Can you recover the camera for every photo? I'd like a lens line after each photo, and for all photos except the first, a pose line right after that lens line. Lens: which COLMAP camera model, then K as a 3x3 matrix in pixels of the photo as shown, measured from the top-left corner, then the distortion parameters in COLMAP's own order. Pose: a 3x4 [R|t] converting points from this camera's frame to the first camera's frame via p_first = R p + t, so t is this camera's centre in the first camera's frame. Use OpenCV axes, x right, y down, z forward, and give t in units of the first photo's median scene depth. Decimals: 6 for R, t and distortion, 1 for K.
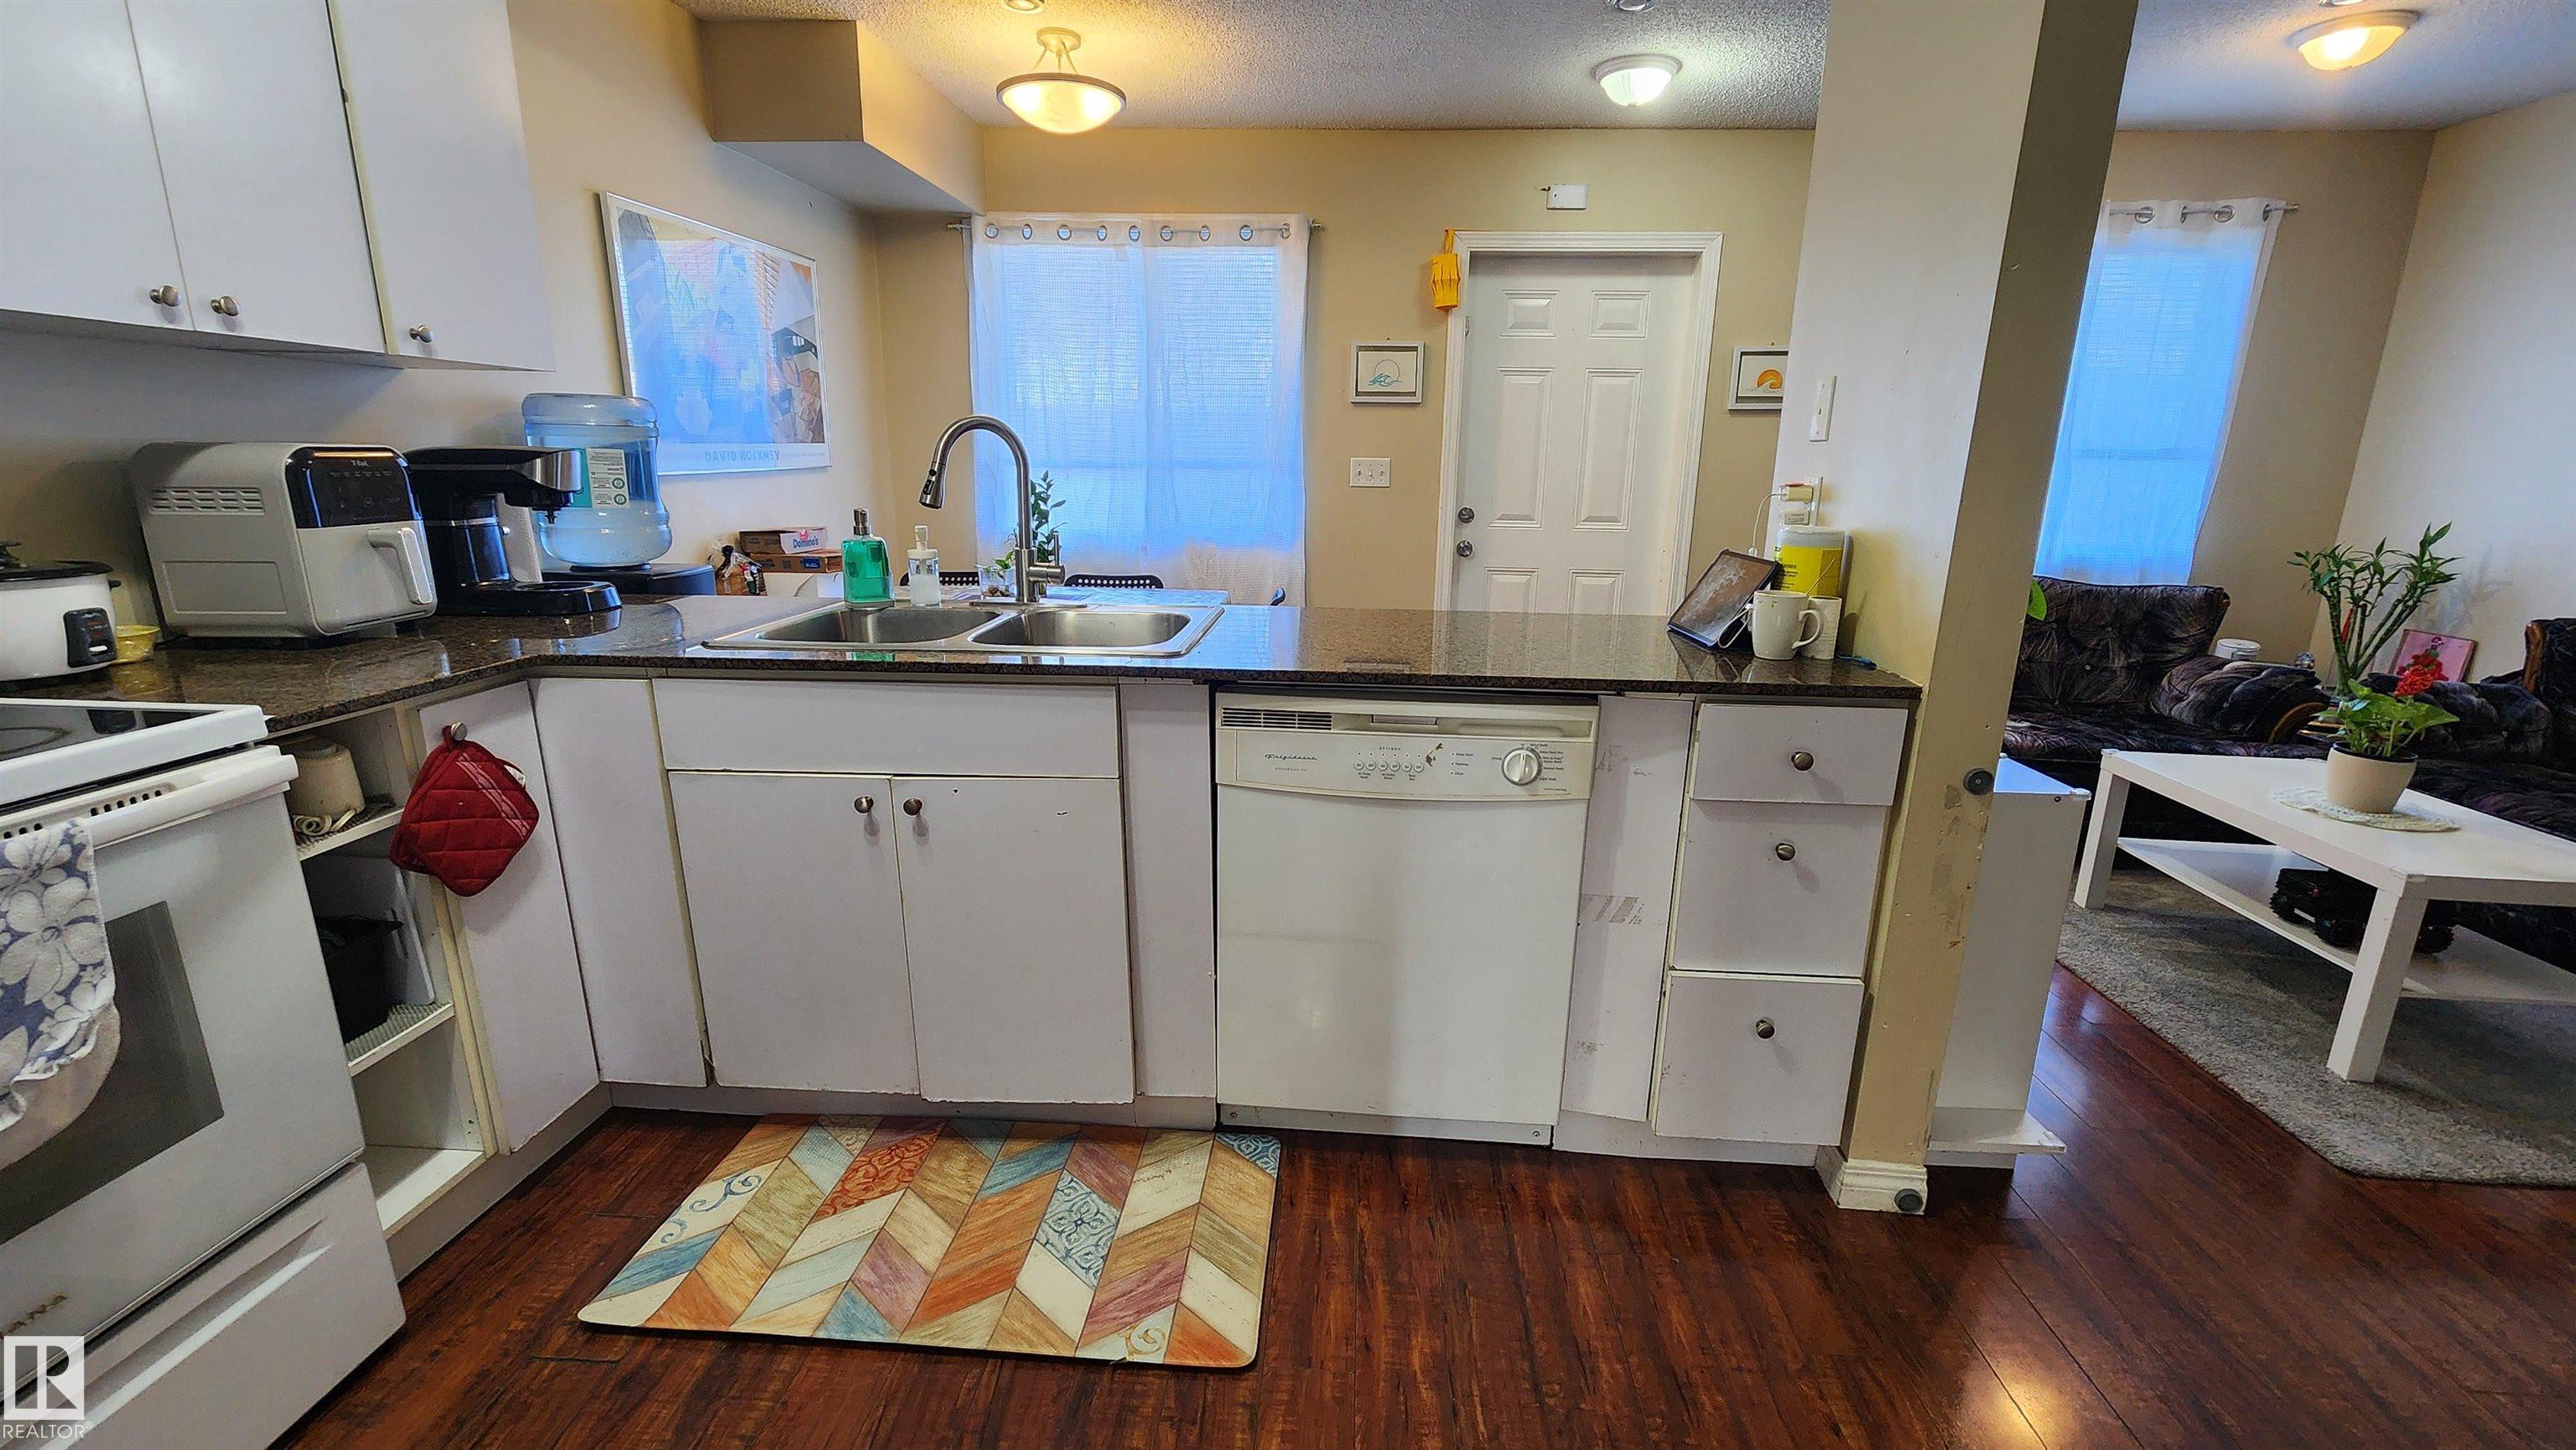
lens RADIAL K [[1057.4, 0, 1295.2], [0, 1057.4, 714.0], [0, 0, 1]] dist [0.001363, 0.000848]
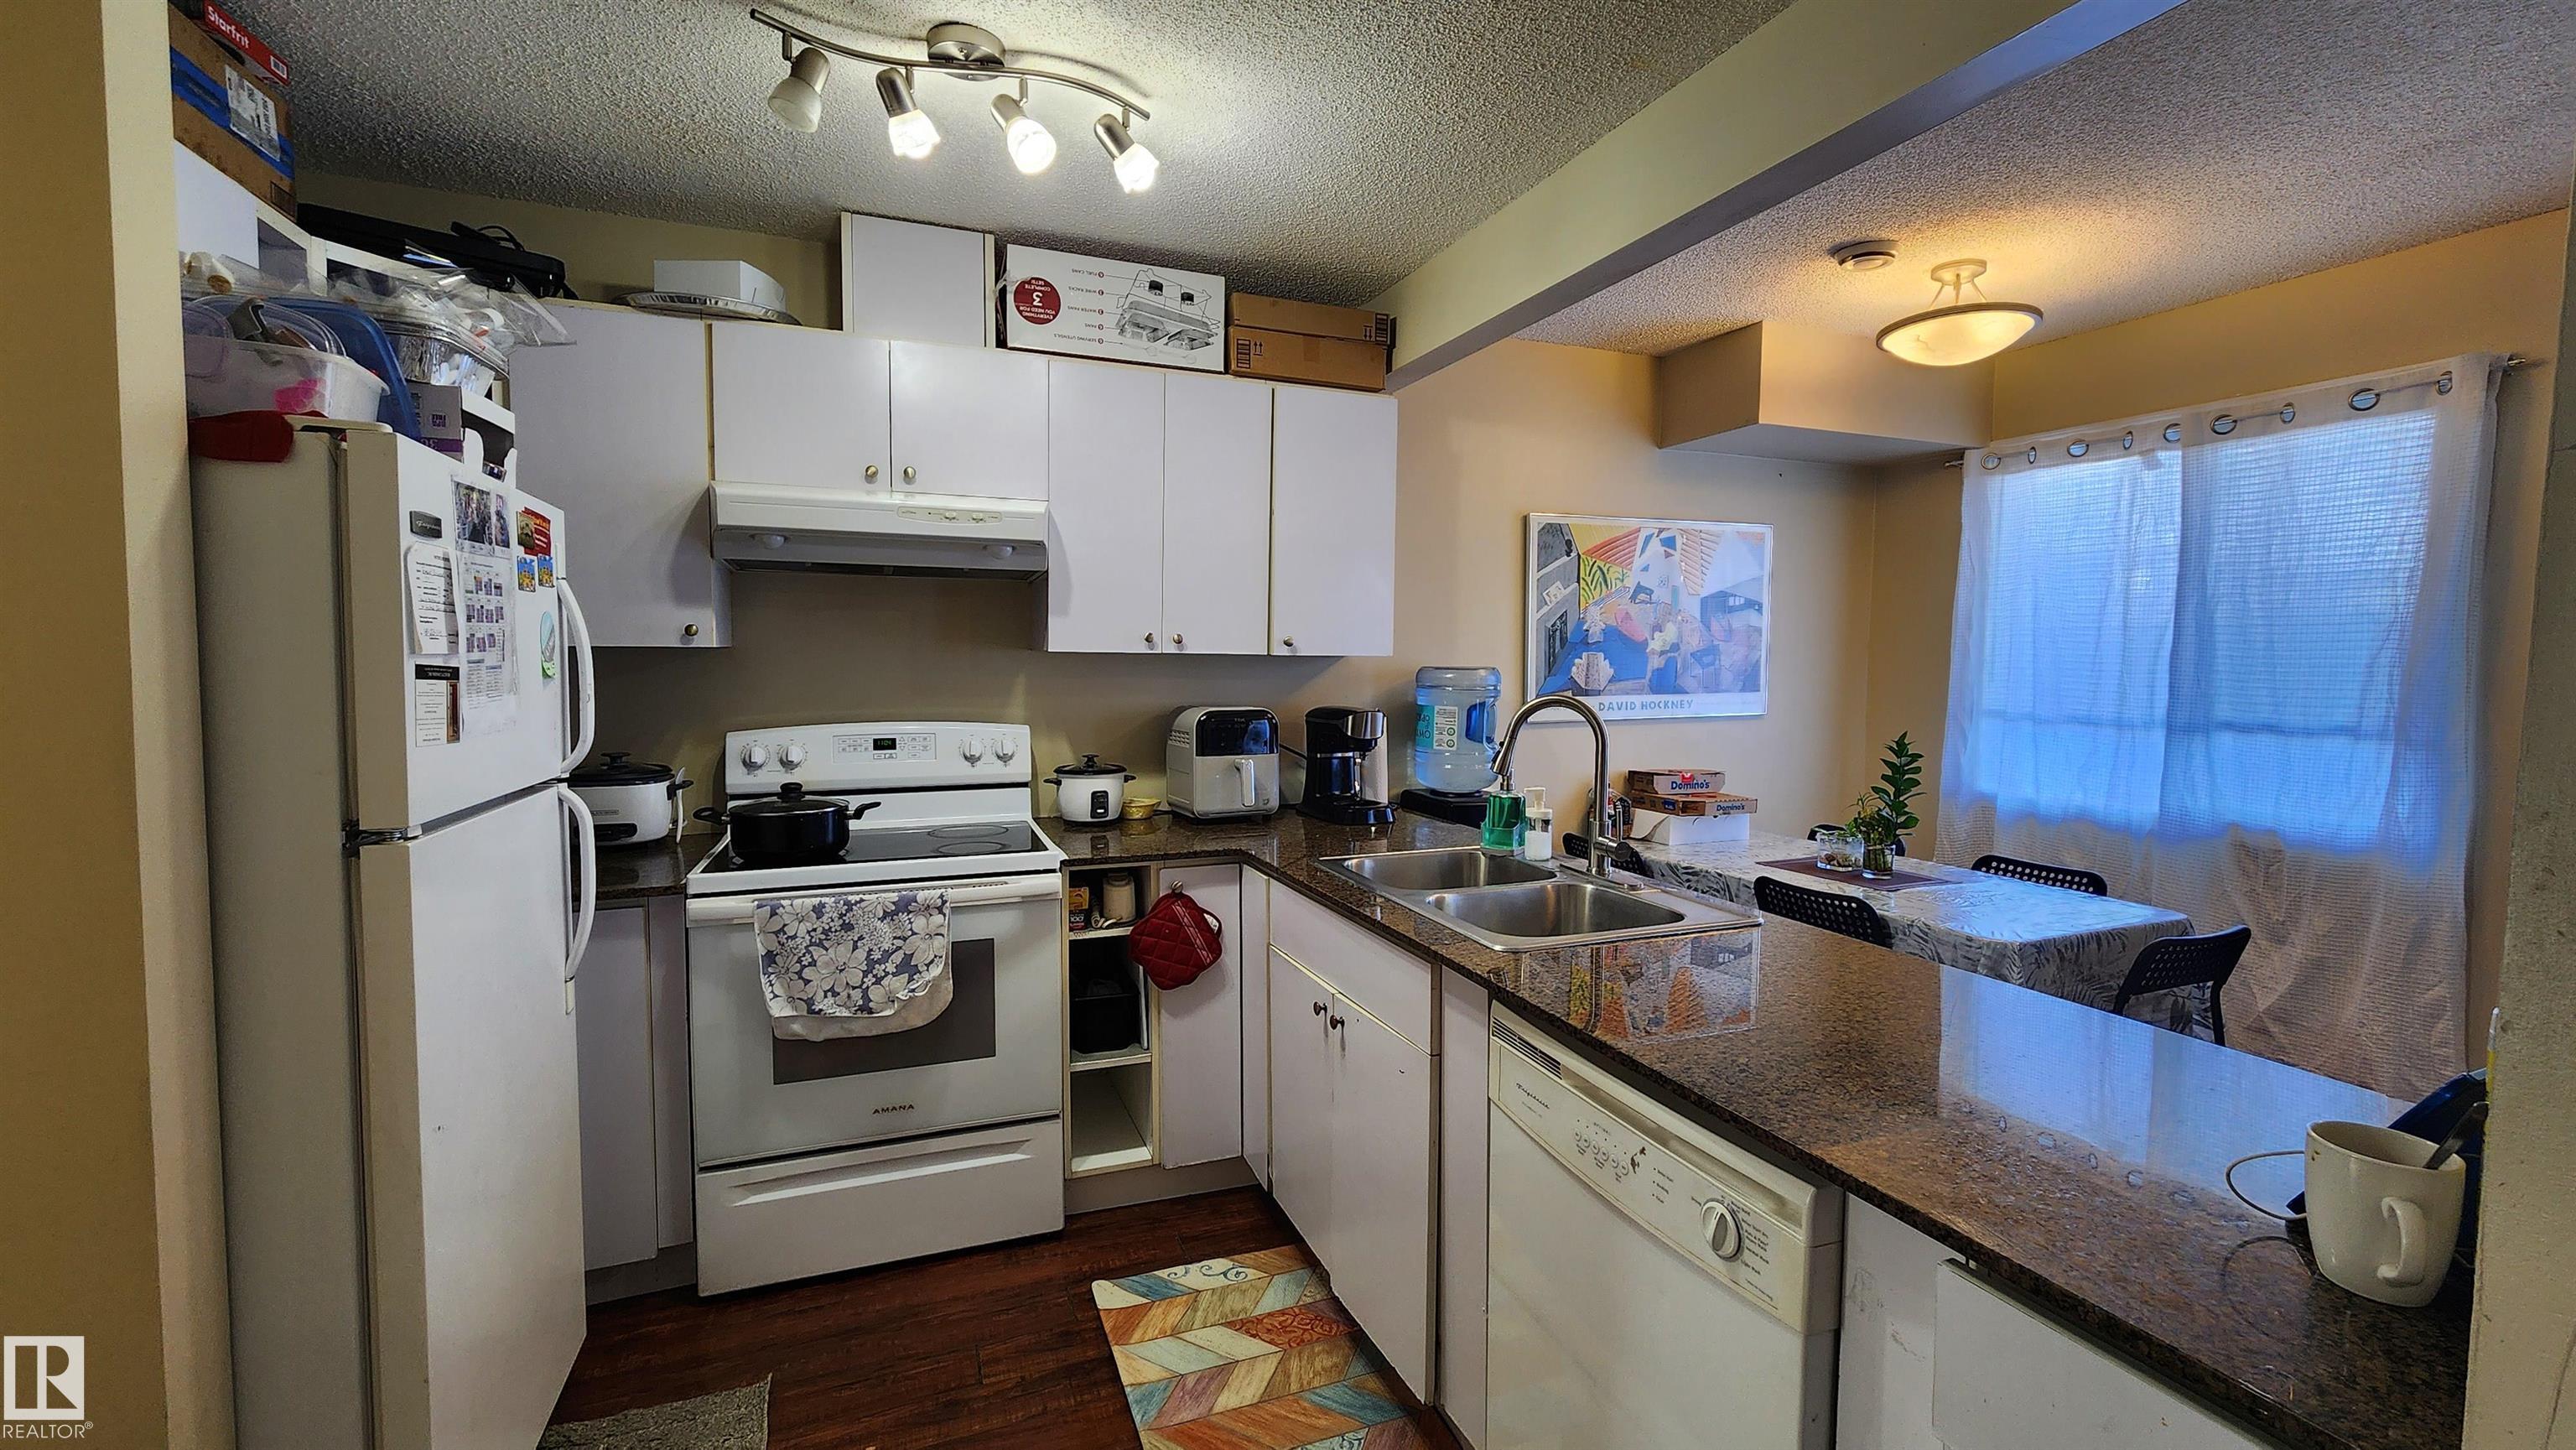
lens RADIAL K [[1060.6, 0, 1297.0], [0, 1060.6, 710.9], [0, 0, 1]] dist [0.001090, 0.000108]
pose [[0.419920, 0.036394, -0.906831, 0.366811], [-0.217032, 0.974232, -0.061400, -0.090782], [0.881229, 0.222594, 0.416998, 0.204519]]
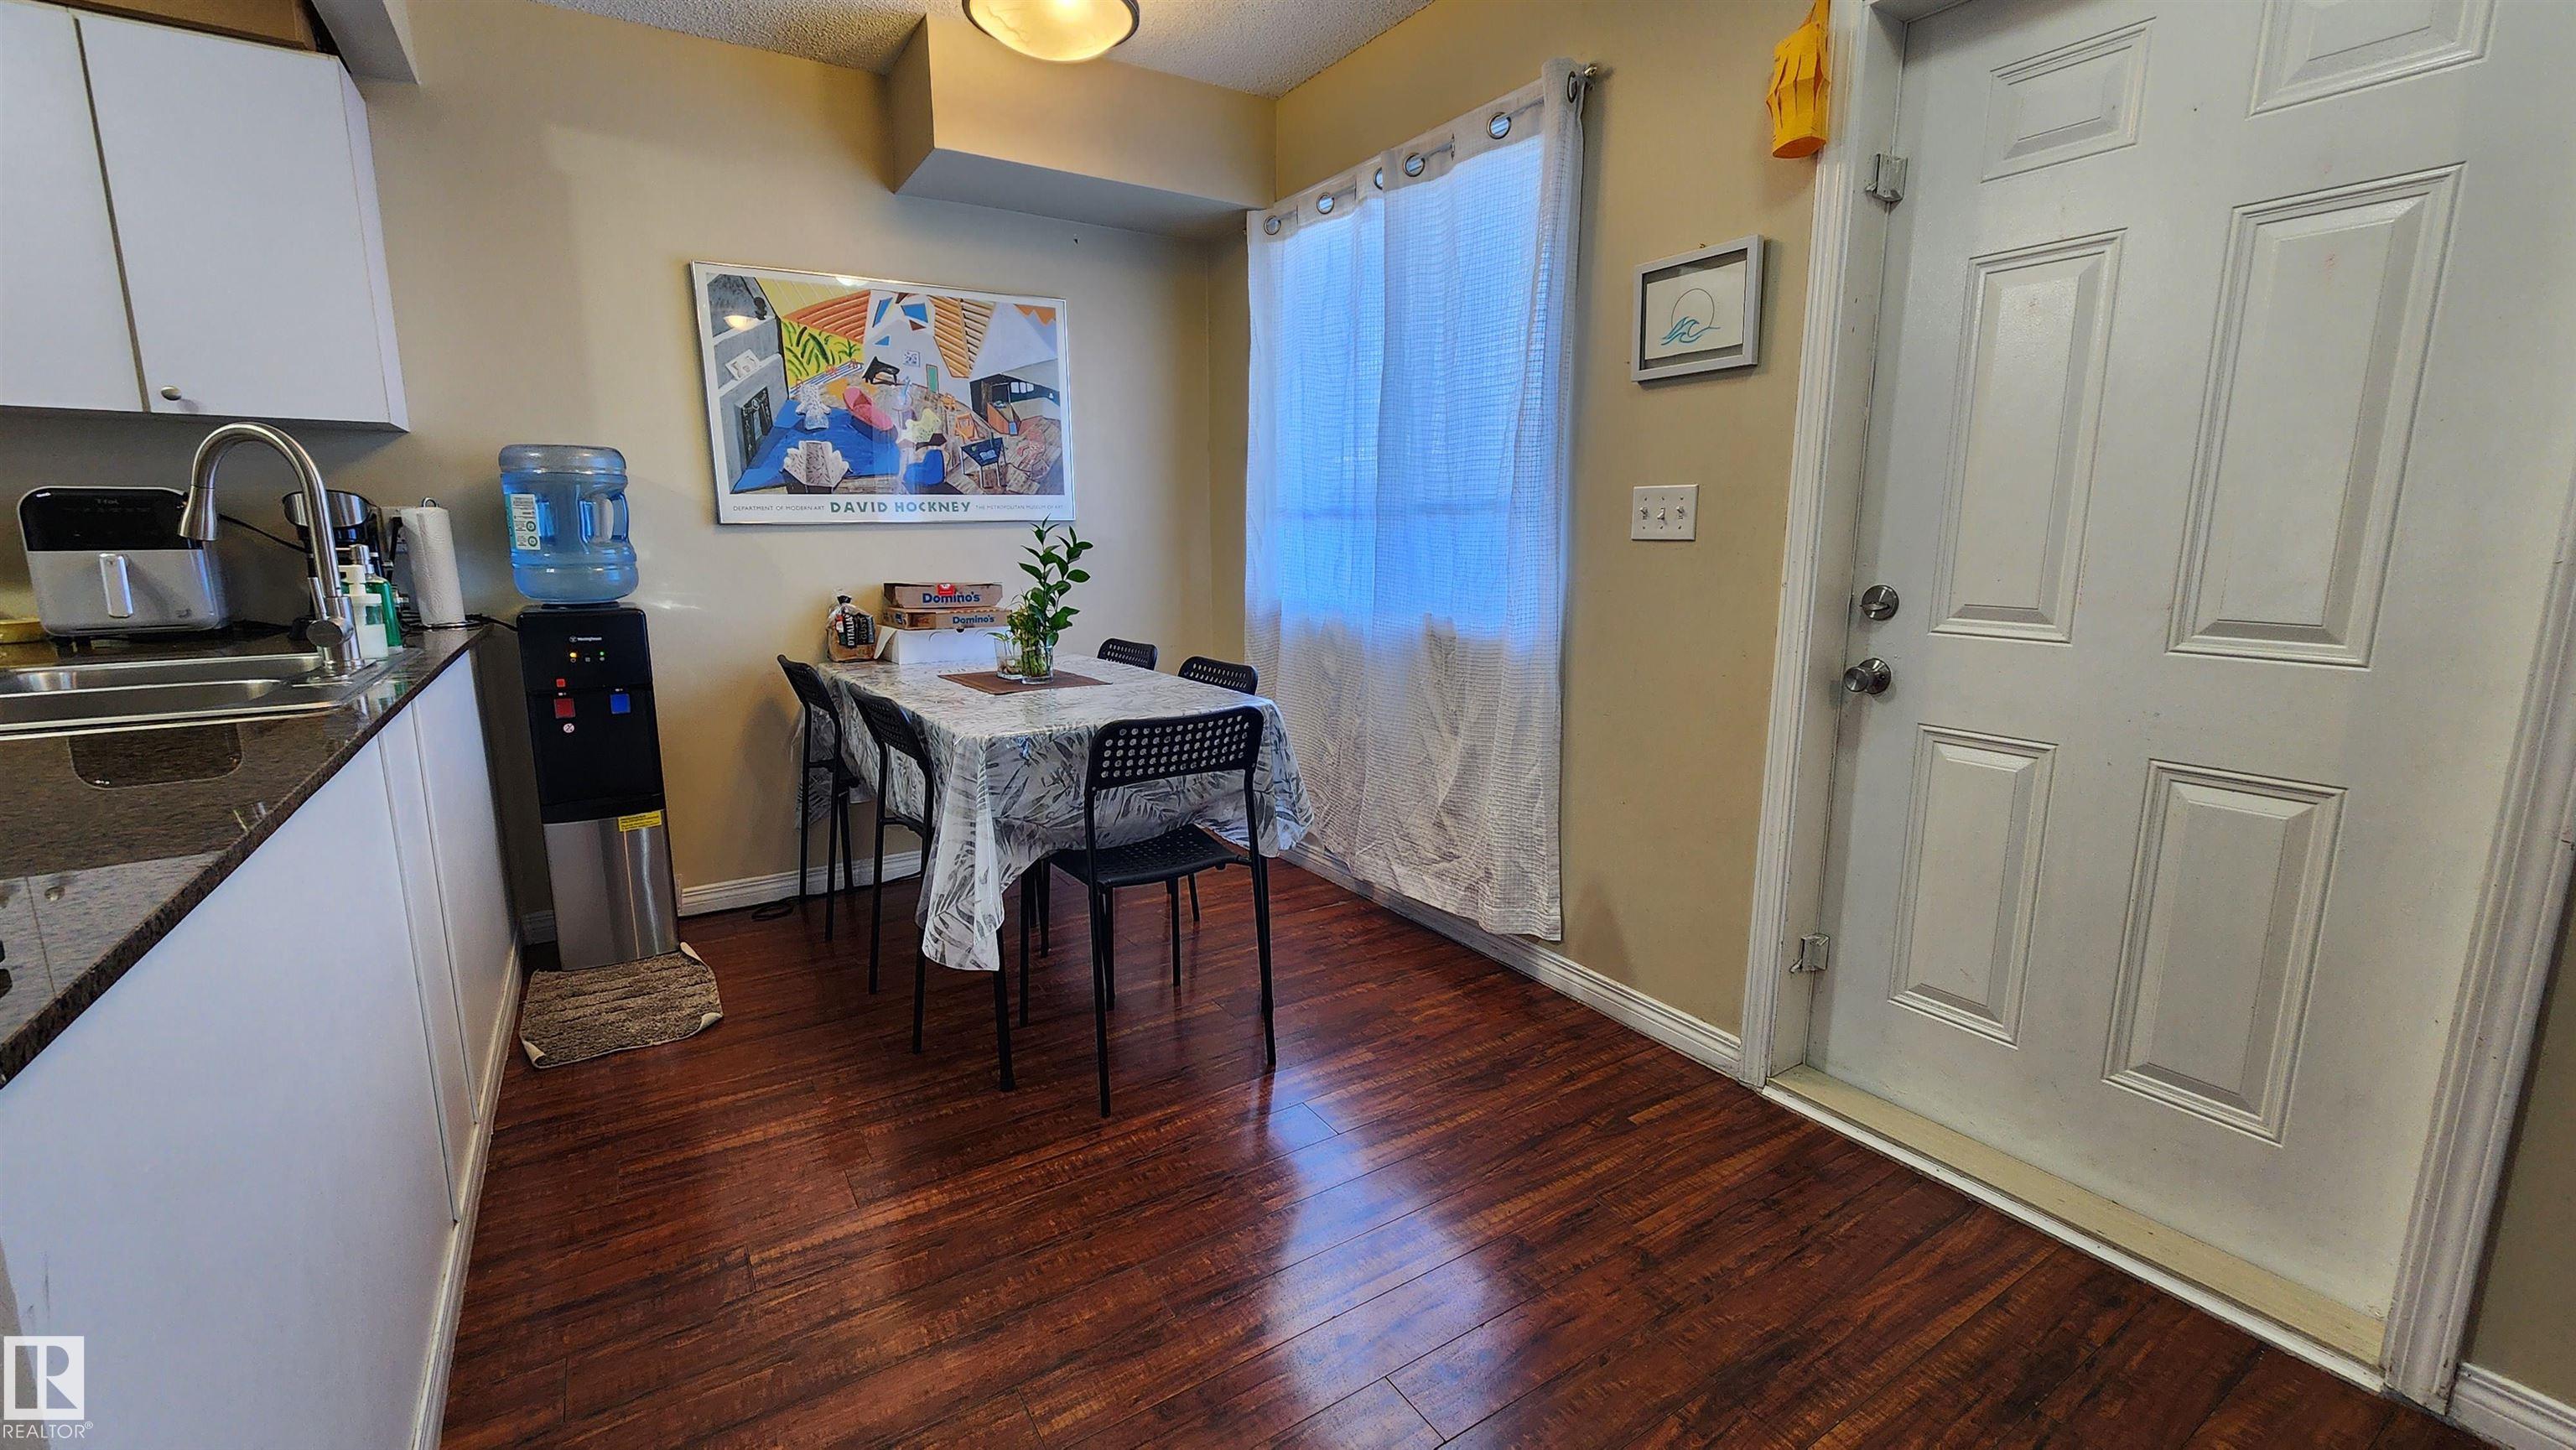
lens RADIAL K [[1059.6, 0, 1295.6], [0, 1059.6, 716.8], [0, 0, 1]] dist [0.000684, -0.000081]
pose [[0.594837, 0.125254, -0.794028, 0.516987], [-0.180837, 0.983317, 0.019642, -0.143700], [0.783241, 0.131906, 0.607564, 0.742293]]
